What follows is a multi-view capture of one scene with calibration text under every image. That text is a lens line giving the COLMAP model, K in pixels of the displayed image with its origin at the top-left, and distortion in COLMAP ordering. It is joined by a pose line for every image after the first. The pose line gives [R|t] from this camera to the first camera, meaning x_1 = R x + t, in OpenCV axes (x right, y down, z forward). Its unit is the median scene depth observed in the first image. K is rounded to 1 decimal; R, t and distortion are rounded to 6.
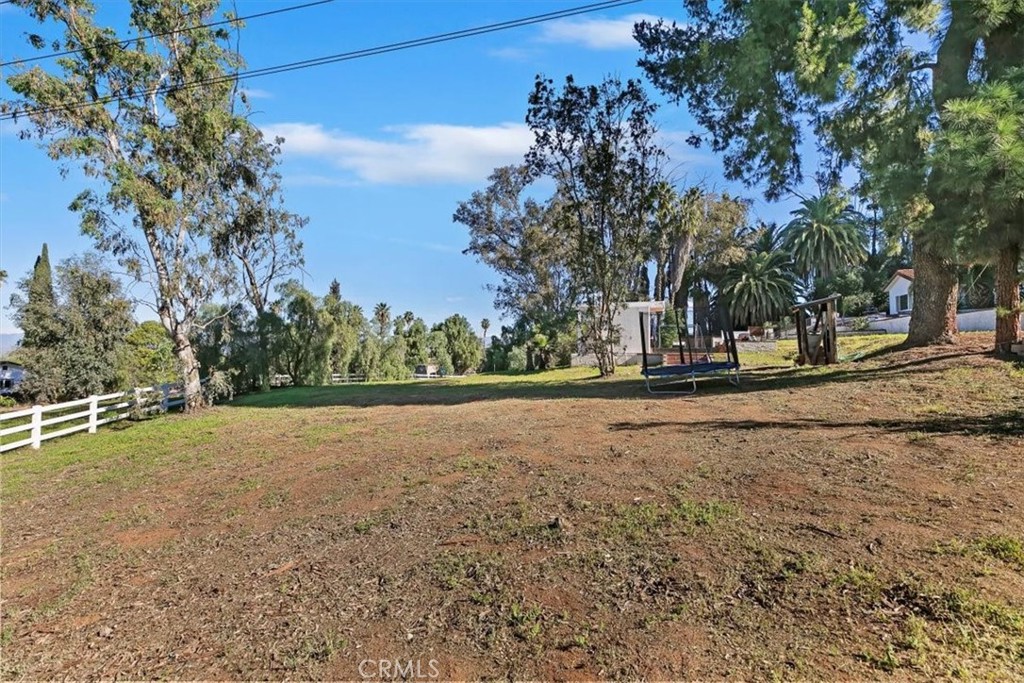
lens RADIAL K [[457.8, 0, 512.9], [0, 457.8, 344.6], [0, 0, 1]] dist [0.004024, 0.000657]
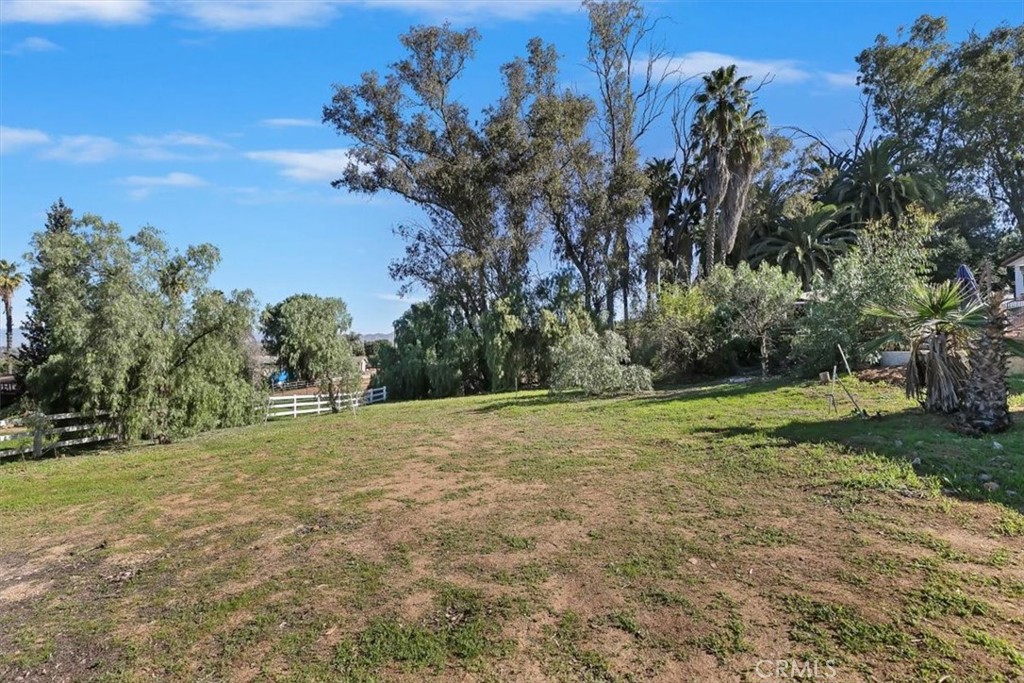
lens RADIAL K [[457.8, 0, 510.4], [0, 457.8, 340.9], [0, 0, 1]] dist [0.004024, 0.000657]
pose [[0.935938, 0.008455, 0.352064, -0.113527], [-0.008099, 0.999964, -0.002486, 0.007891], [-0.352072, -0.000524, 0.935973, 0.387156]]
